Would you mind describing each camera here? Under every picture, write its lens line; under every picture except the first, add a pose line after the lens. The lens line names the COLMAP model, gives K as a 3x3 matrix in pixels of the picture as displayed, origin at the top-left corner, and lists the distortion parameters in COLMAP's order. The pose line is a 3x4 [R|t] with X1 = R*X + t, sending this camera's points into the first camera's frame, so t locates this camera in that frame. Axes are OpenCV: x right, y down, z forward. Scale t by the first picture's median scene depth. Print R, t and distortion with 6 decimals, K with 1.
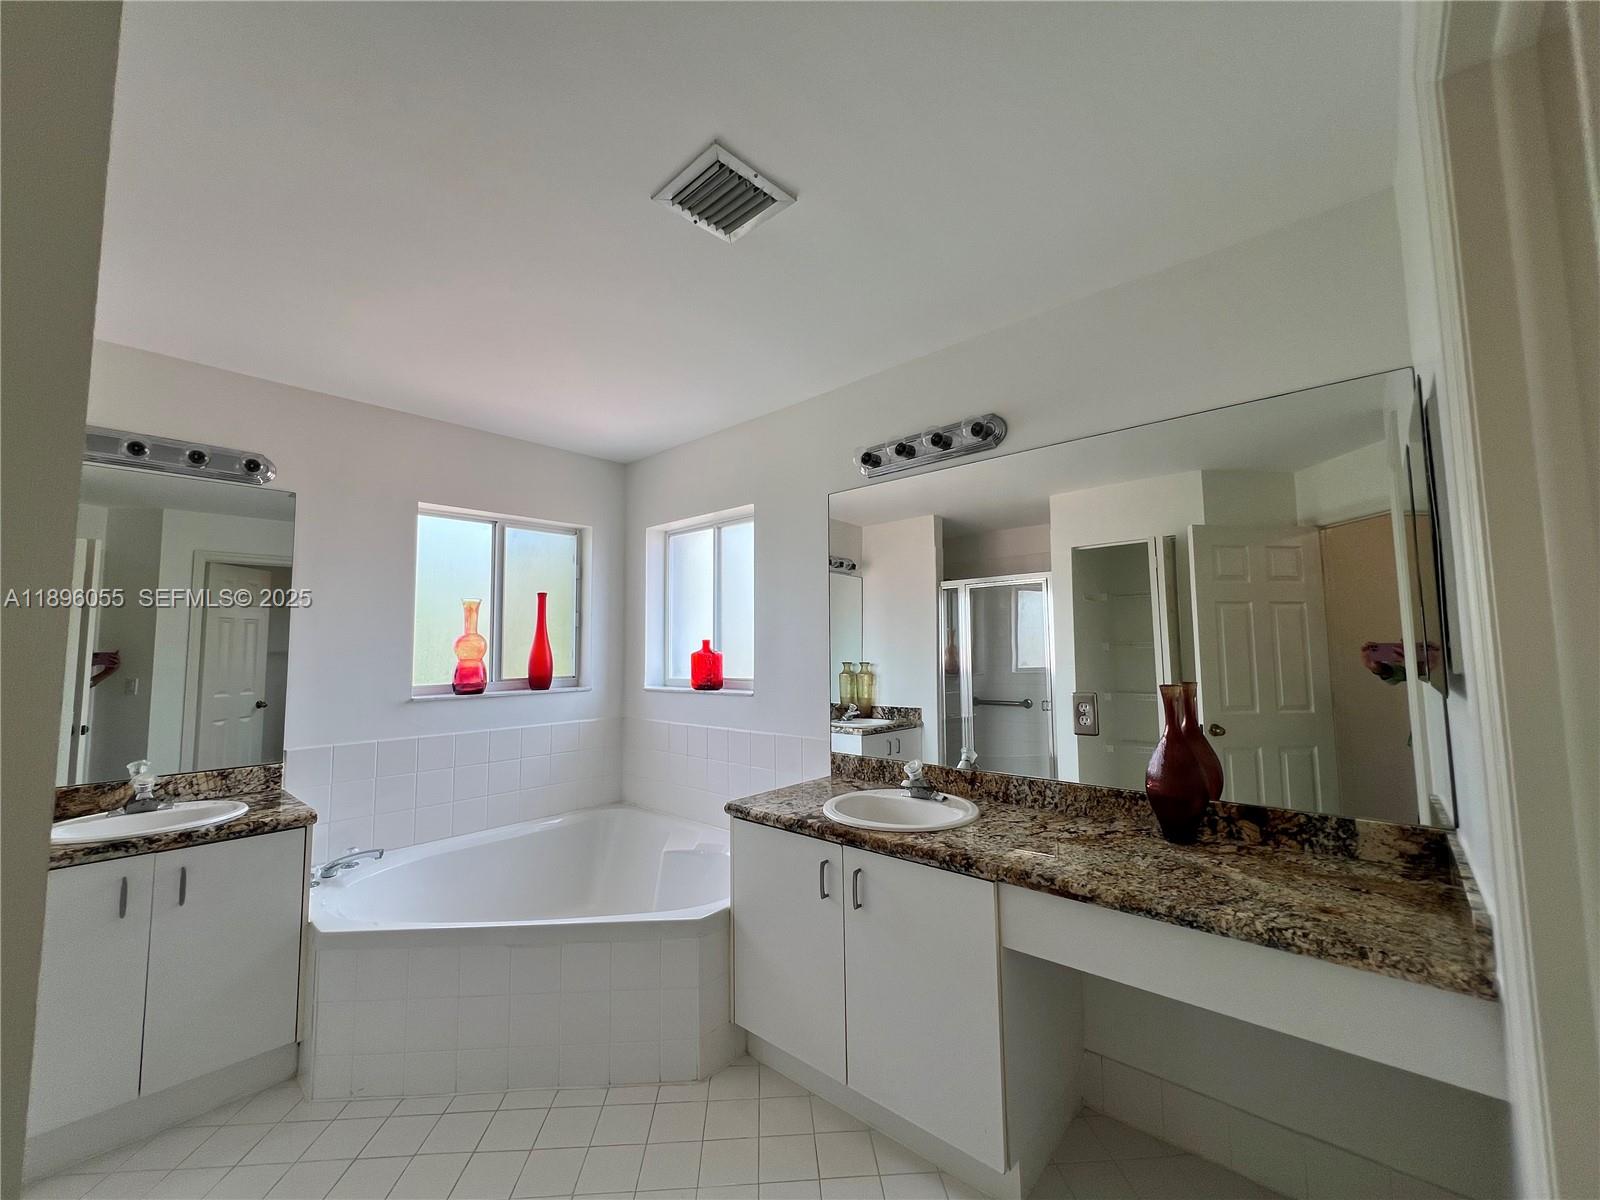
lens RADIAL K [[641.0, 0, 794.4], [0, 641.0, 595.3], [0, 0, 1]] dist [-0.001437, 0.001284]
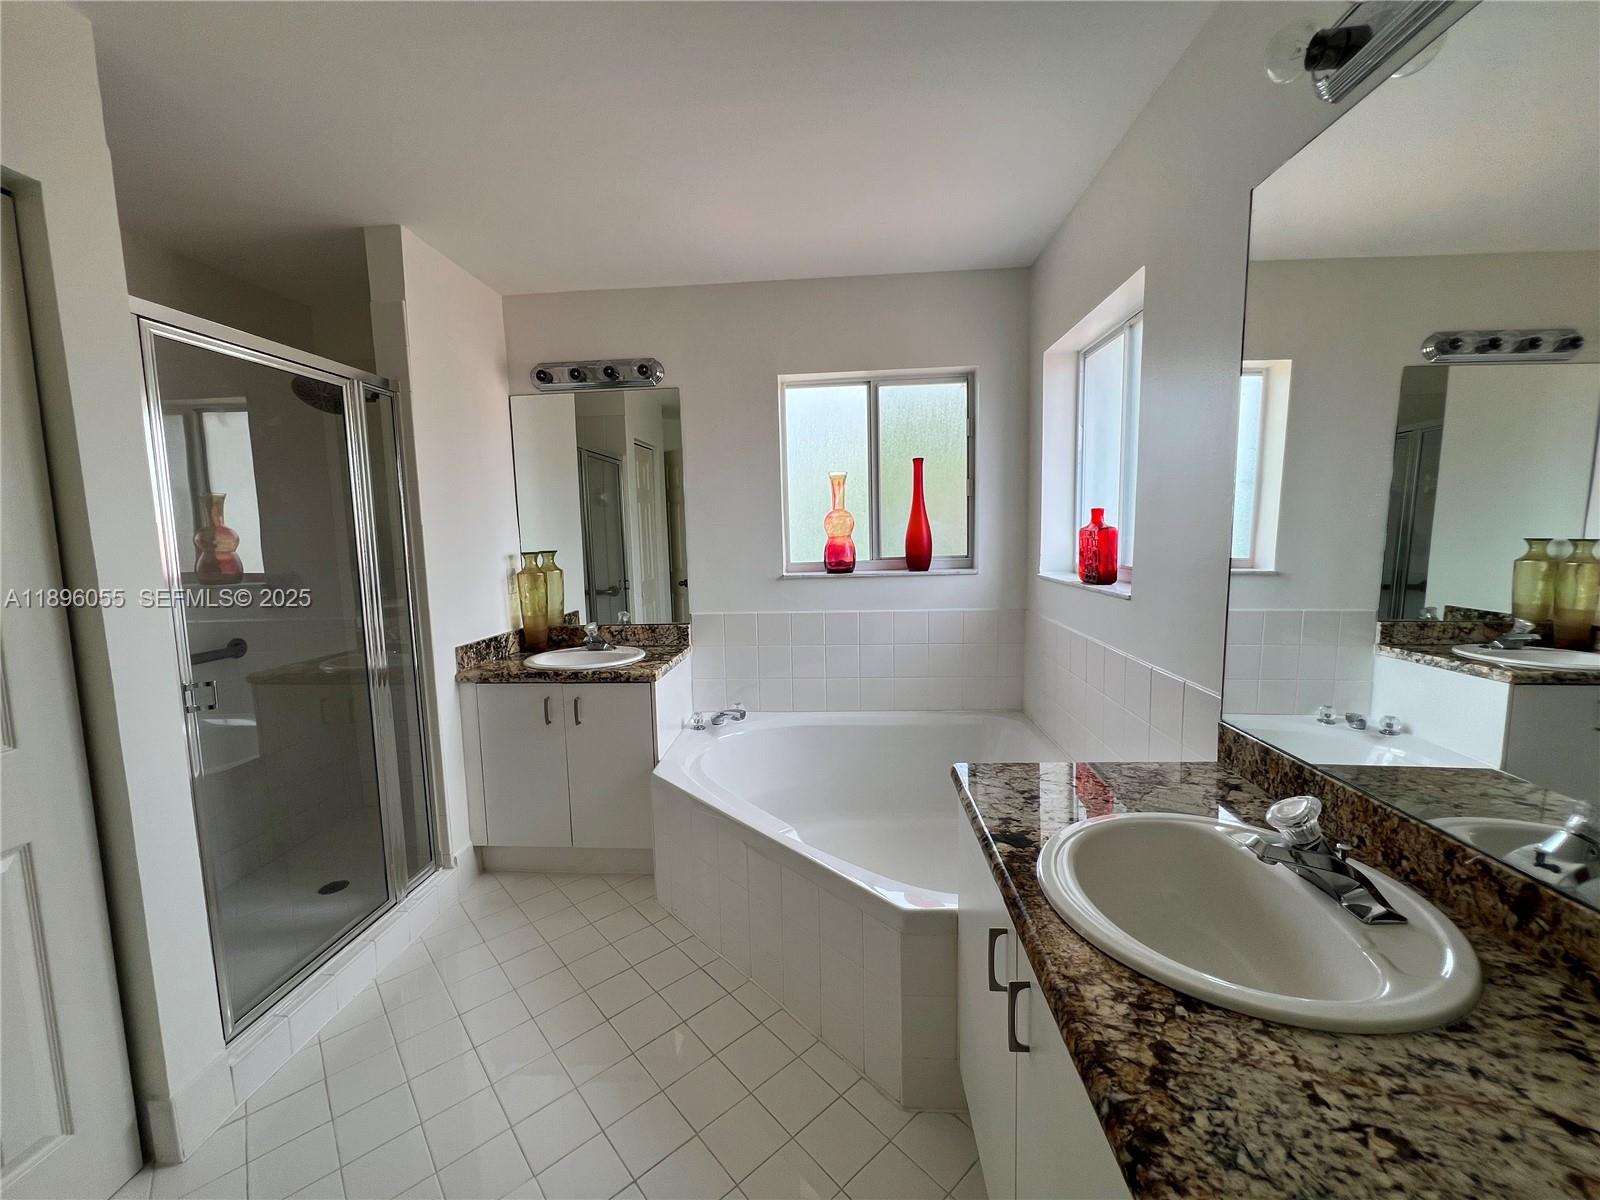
lens RADIAL K [[641.0, 0, 801.5], [0, 641.0, 596.0], [0, 0, 1]] dist [-0.001437, 0.001284]
pose [[0.621931, 0.078628, -0.779115, 0.209010], [0.083308, 0.982656, 0.165670, 0.024531], [0.778628, -0.167942, 0.604594, 0.367136]]
